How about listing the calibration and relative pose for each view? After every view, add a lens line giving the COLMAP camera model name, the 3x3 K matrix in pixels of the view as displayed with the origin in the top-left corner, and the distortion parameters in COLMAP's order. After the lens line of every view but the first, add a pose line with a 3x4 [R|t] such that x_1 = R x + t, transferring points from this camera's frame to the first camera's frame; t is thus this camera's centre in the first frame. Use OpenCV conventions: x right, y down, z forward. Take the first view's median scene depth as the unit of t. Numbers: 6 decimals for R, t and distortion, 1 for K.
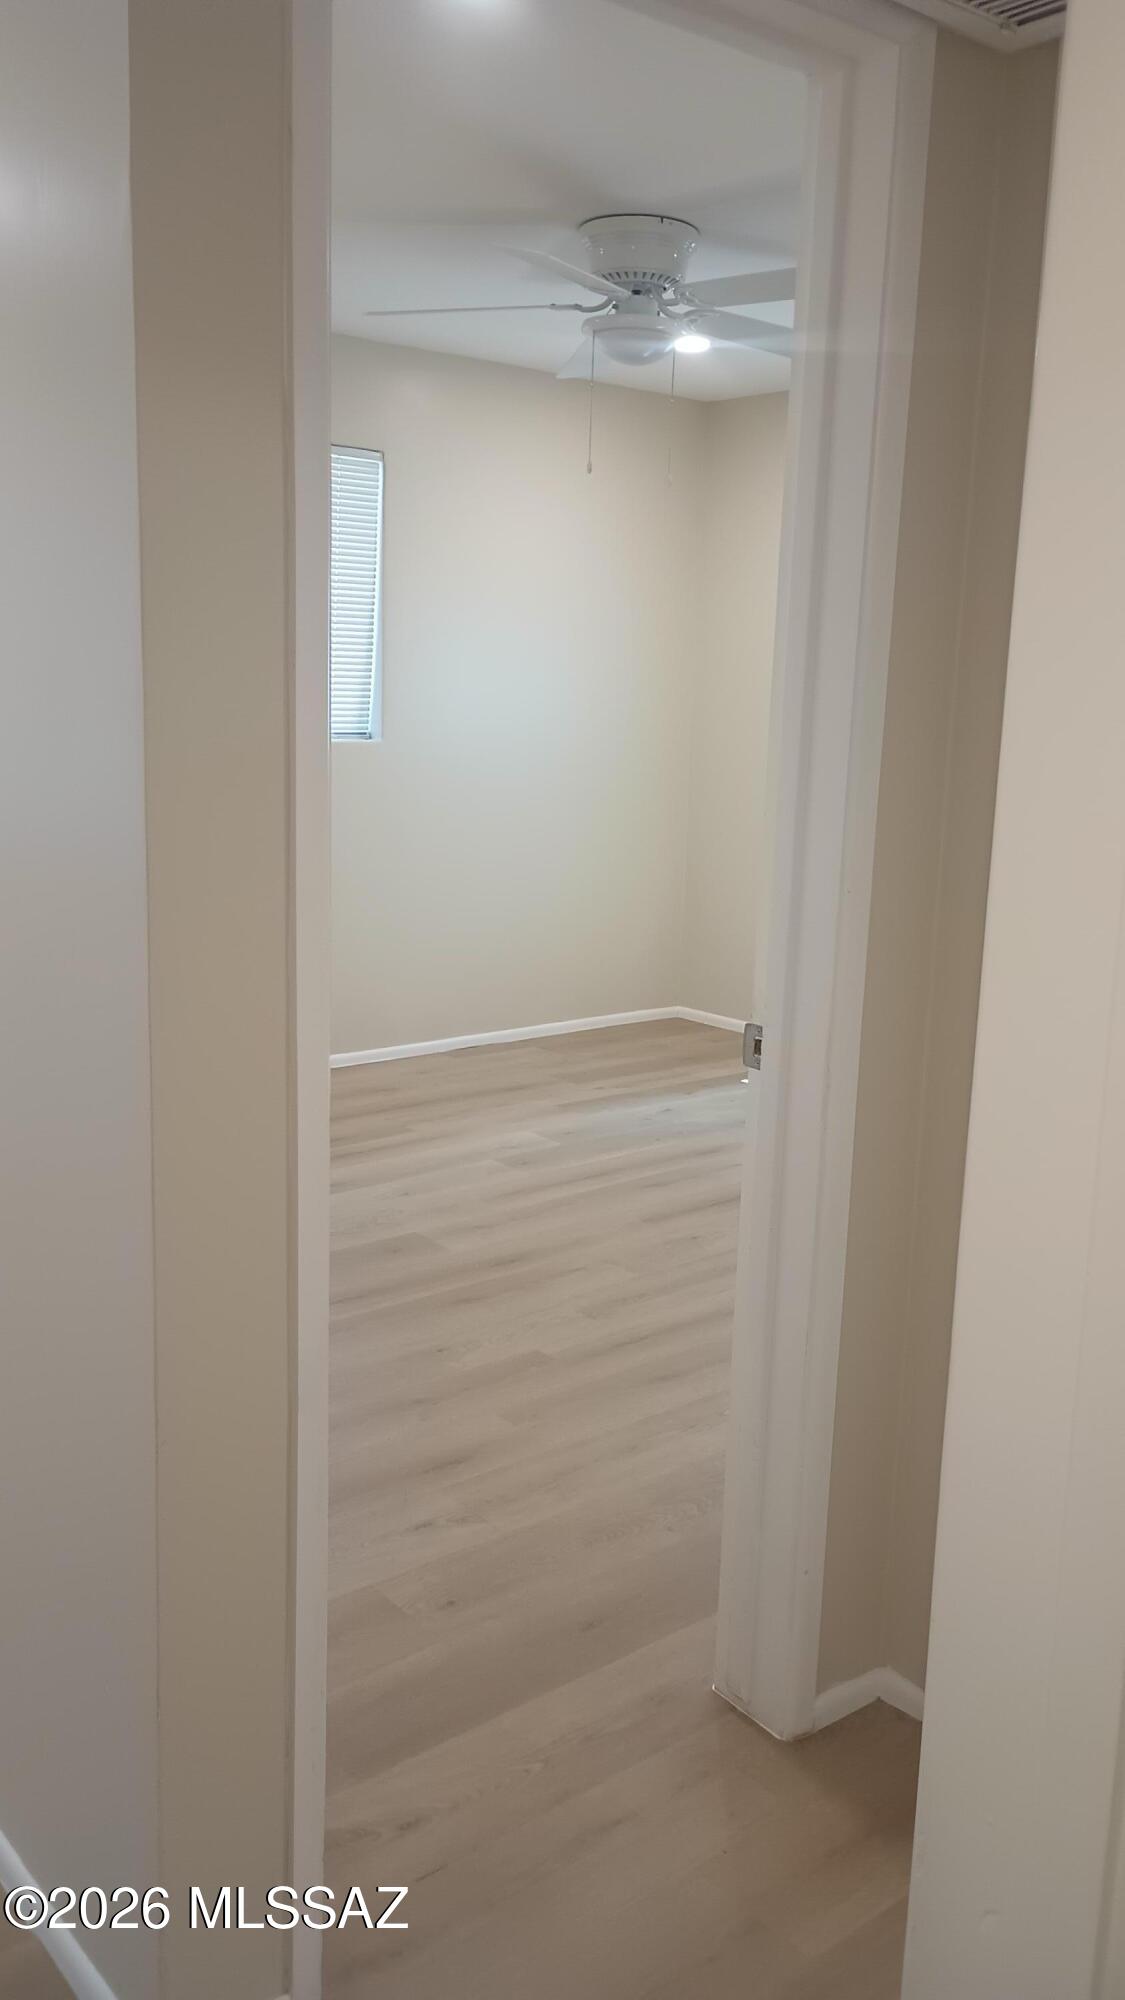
lens RADIAL K [[1627.3, 0, 602.2], [0, 1627.3, 1004.0], [0, 0, 1]] dist [-0.005672, -0.003728]
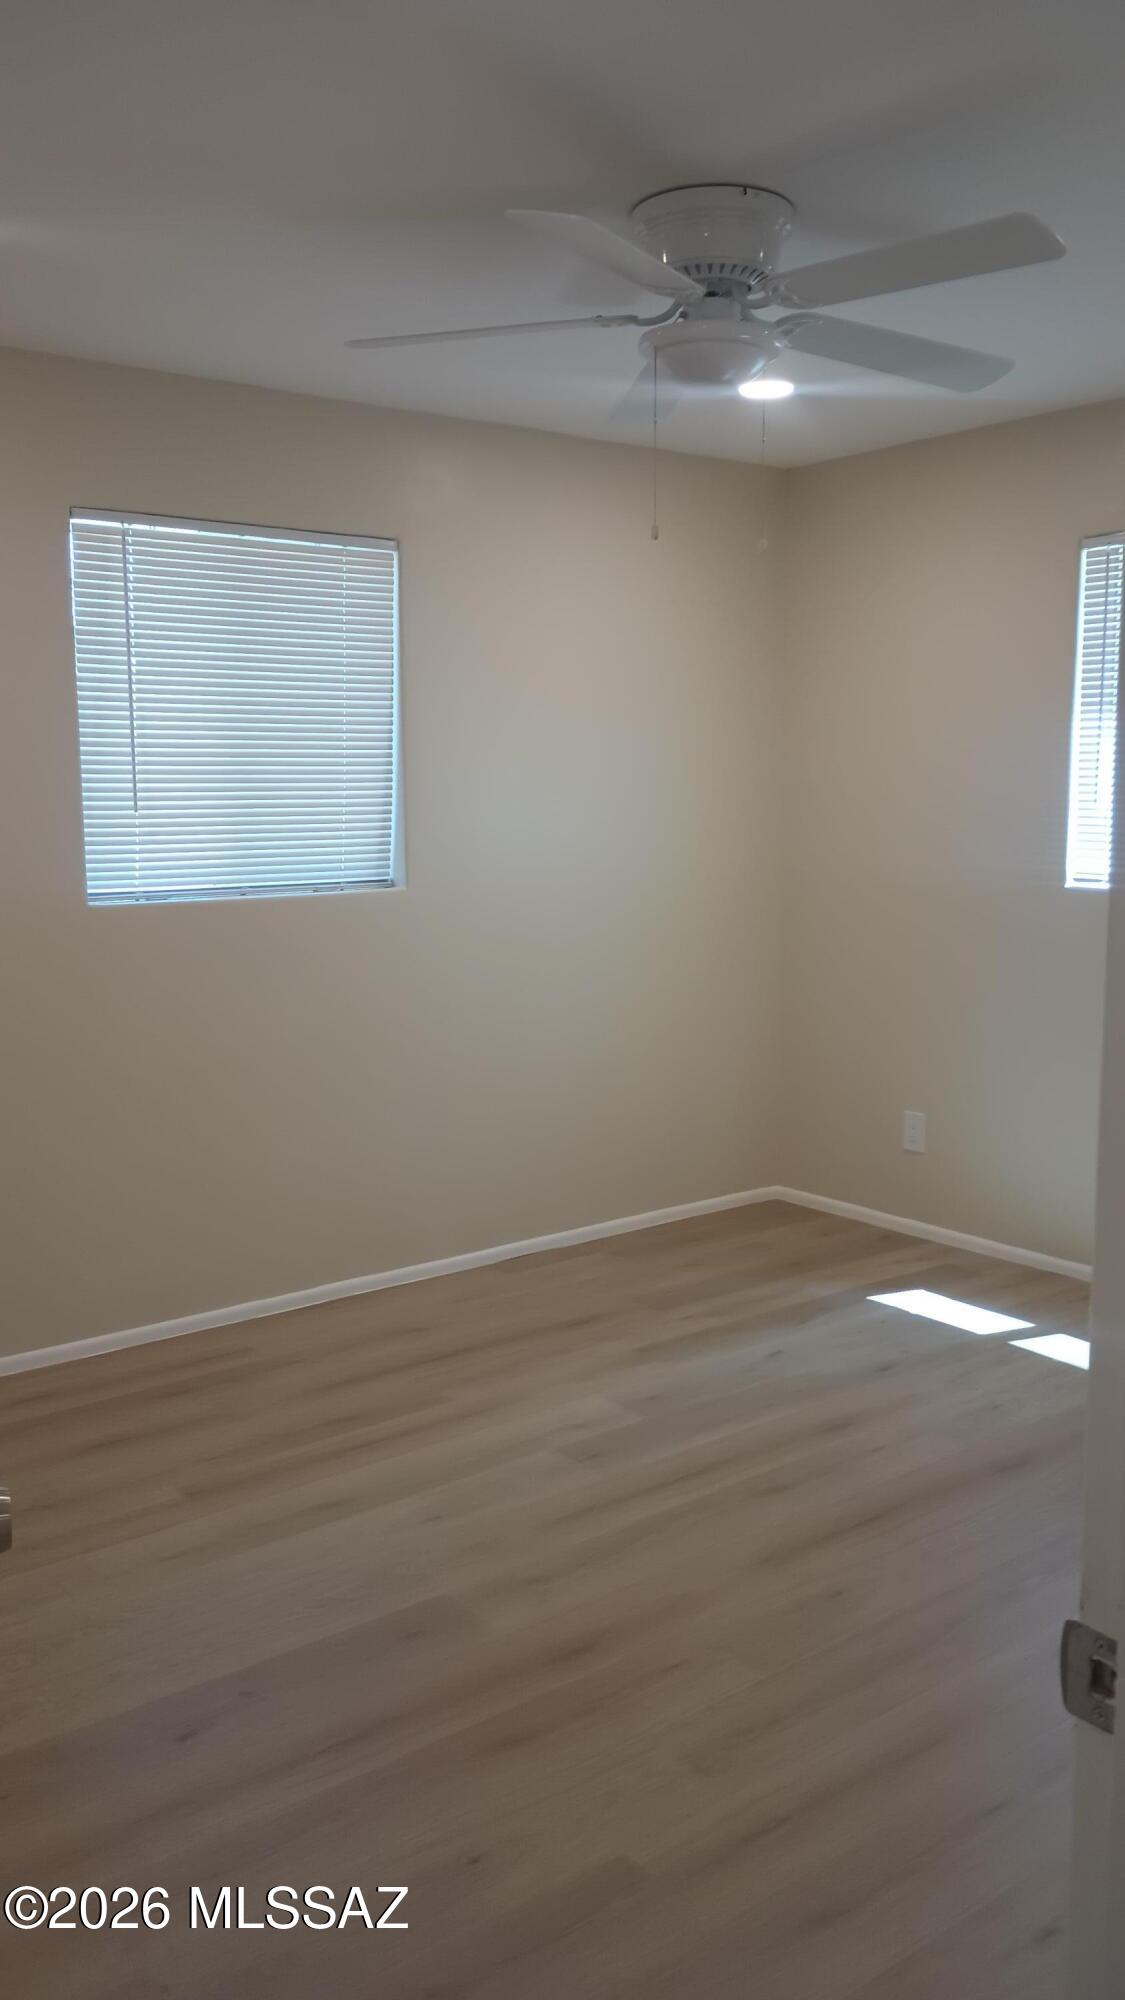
lens RADIAL K [[1662.1, 0, 562.5], [0, 1662.1, 1000.0], [0, 0, 1]] dist [0.066563, -0.082857]
pose [[0.997492, -0.031833, -0.063216, -0.007892], [0.027359, 0.997142, -0.070419, -0.060346], [0.065277, 0.068513, 0.995512, 0.237200]]
